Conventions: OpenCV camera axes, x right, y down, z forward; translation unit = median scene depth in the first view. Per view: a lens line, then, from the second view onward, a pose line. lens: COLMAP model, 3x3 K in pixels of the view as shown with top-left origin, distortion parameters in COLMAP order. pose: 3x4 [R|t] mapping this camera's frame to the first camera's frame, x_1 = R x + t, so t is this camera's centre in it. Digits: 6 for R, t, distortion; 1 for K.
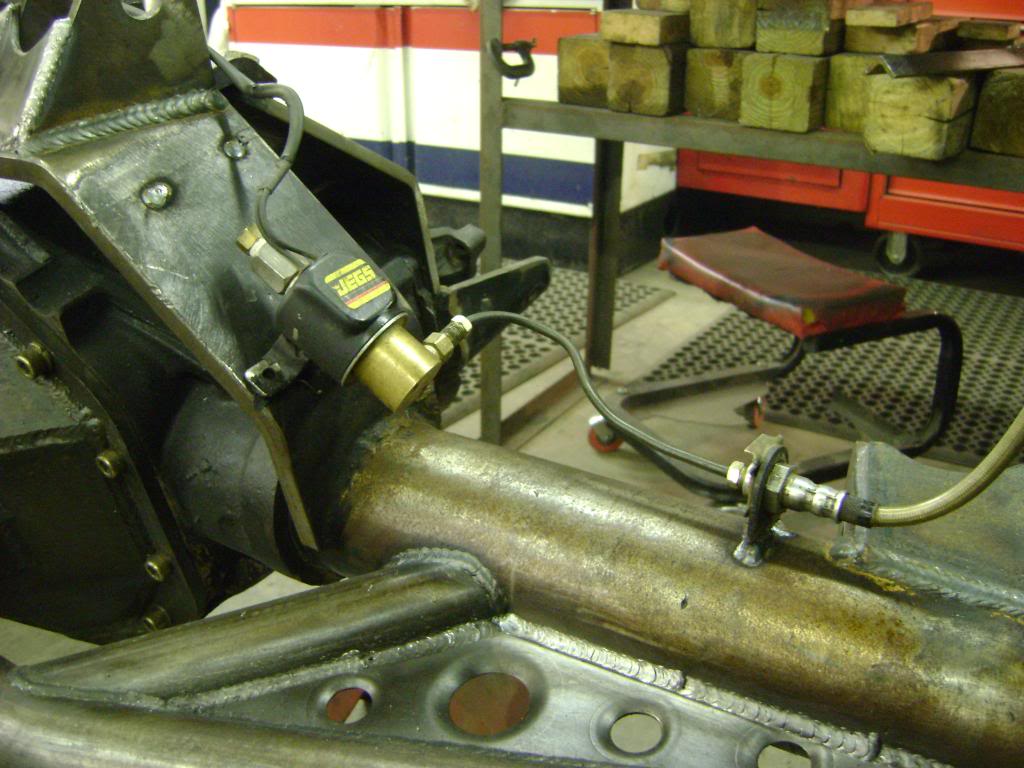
lens RADIAL K [[1063.2, 0, 516.1], [0, 1063.2, 367.4], [0, 0, 1]] dist [-0.172058, 0.132238]
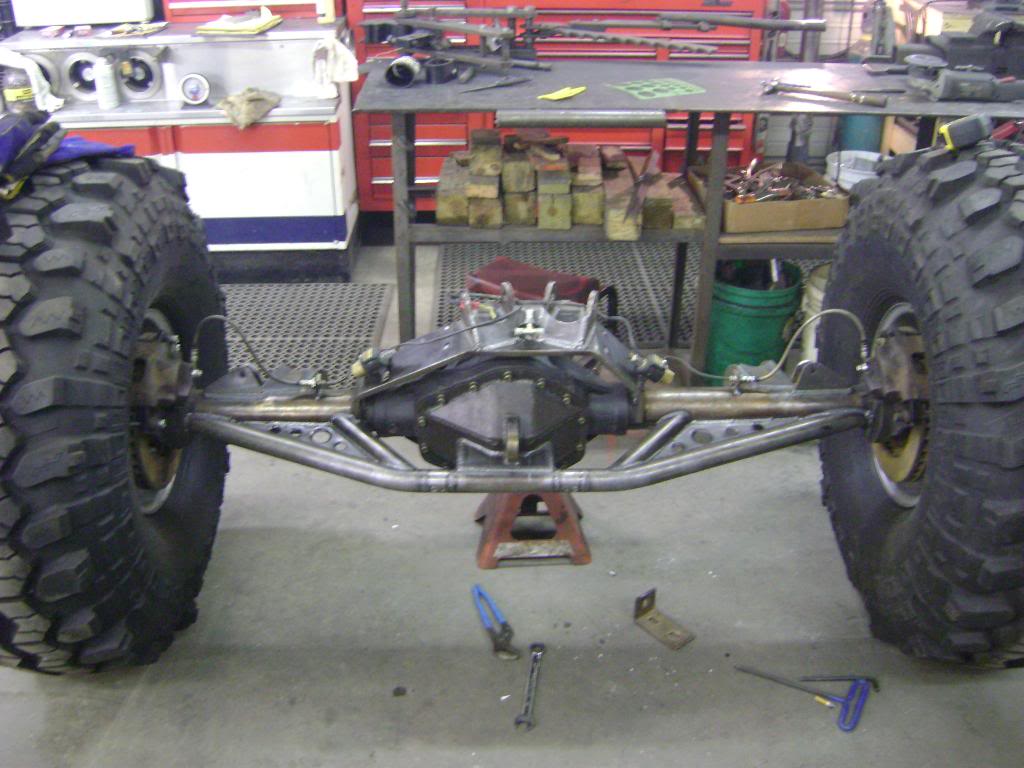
lens RADIAL K [[1063.2, 0, 516.1], [0, 1063.2, 367.4], [0, 0, 1]] dist [-0.172058, 0.132238]
pose [[0.828050, -0.255319, 0.499145, -1.056515], [0.205514, 0.966546, 0.153467, -0.313721], [-0.521630, -0.024497, 0.852820, -0.926015]]
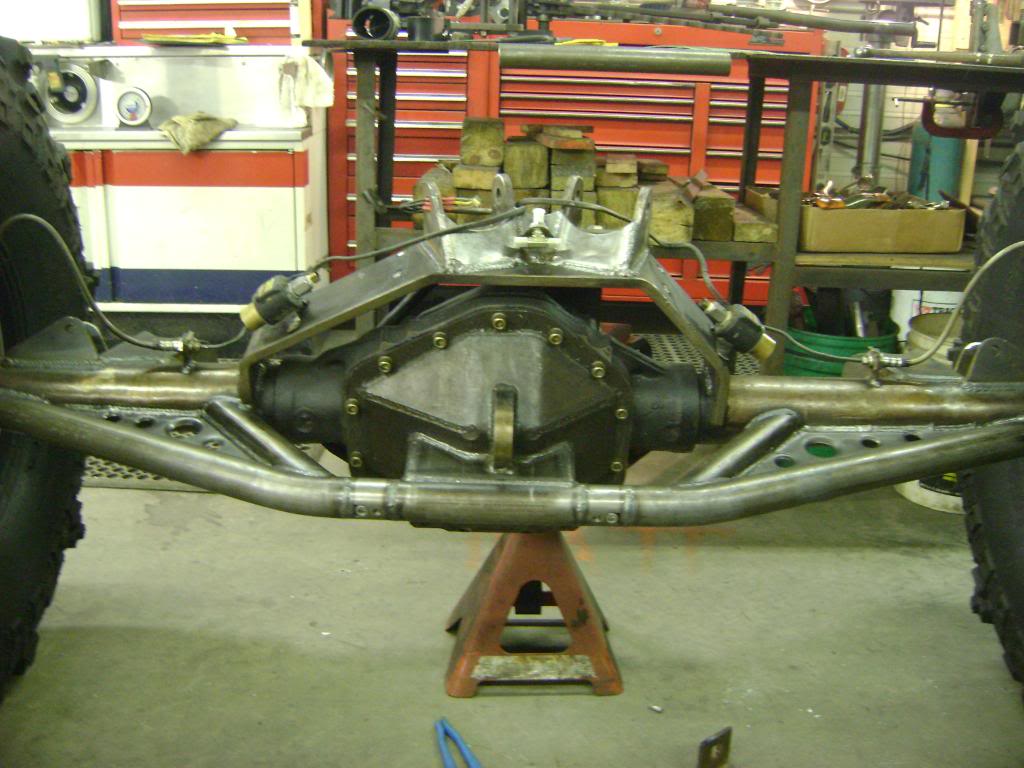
lens RADIAL K [[1063.2, 0, 516.1], [0, 1063.2, 367.4], [0, 0, 1]] dist [-0.172058, 0.132238]
pose [[0.835685, -0.134327, 0.532529, -0.762799], [0.178587, 0.983397, -0.032197, 0.012953], [-0.519362, 0.122010, 0.845799, -0.350495]]
